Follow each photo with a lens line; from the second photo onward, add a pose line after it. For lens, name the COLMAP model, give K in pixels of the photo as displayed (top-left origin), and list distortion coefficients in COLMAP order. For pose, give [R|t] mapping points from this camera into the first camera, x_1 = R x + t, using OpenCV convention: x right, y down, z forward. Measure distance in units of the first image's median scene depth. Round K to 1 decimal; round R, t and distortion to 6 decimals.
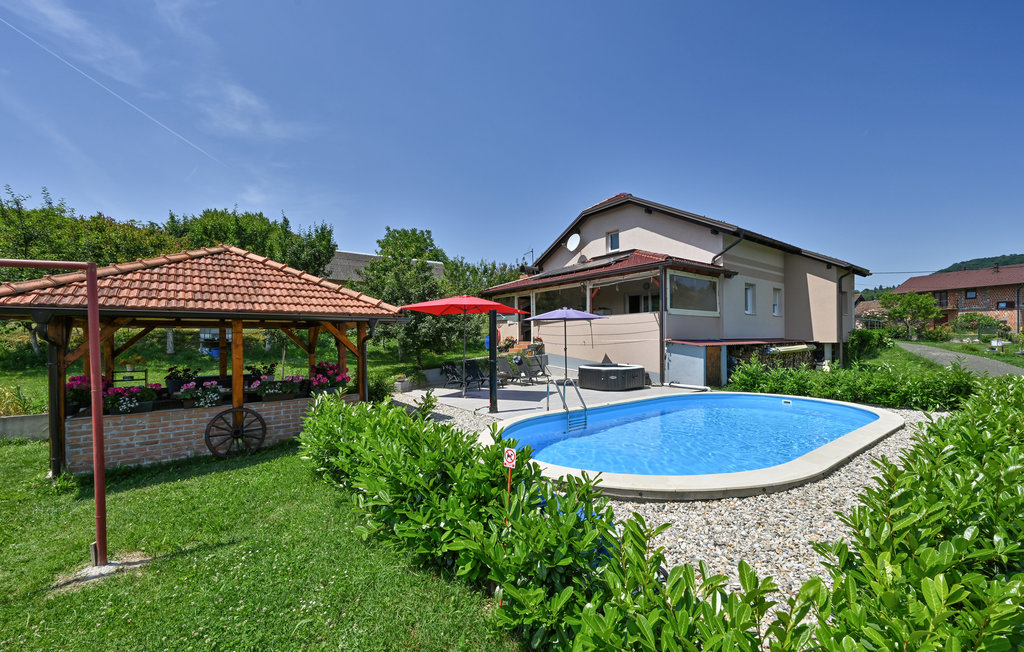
lens RADIAL K [[428.2, 0, 511.8], [0, 428.2, 353.0], [0, 0, 1]] dist [0.001586, 0.000024]
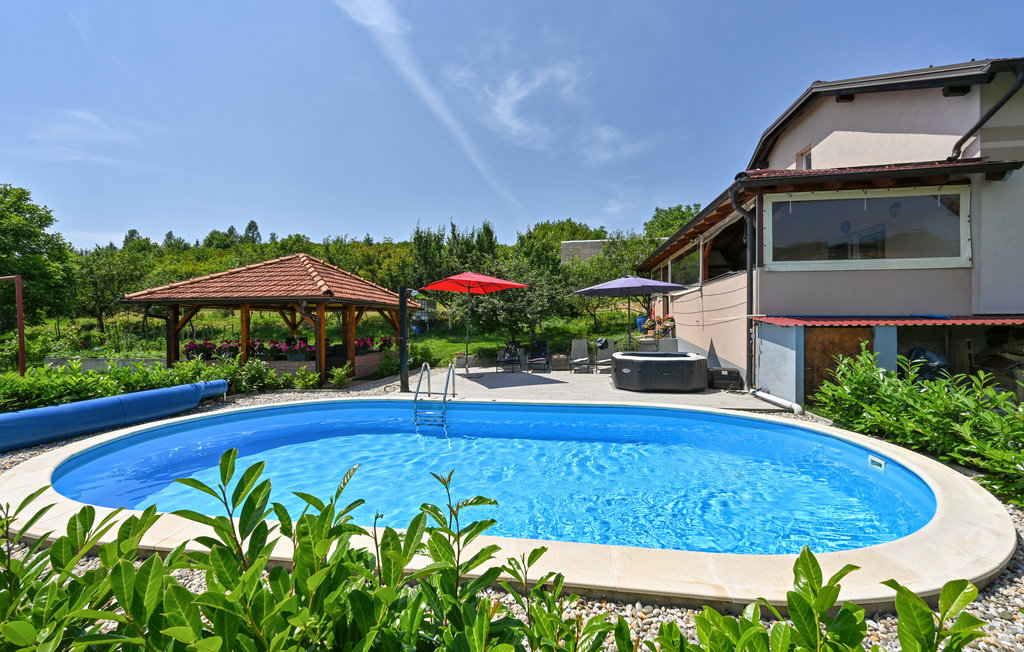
lens RADIAL K [[383.2, 0, 512.0], [0, 383.2, 326.0], [0, 0, 1]] dist [-0.000639, -0.000136]
pose [[0.684015, 0.009730, -0.729403, 0.376586], [-0.023415, 0.999689, -0.008623, -0.003459], [0.729092, 0.022977, 0.684030, 0.295443]]
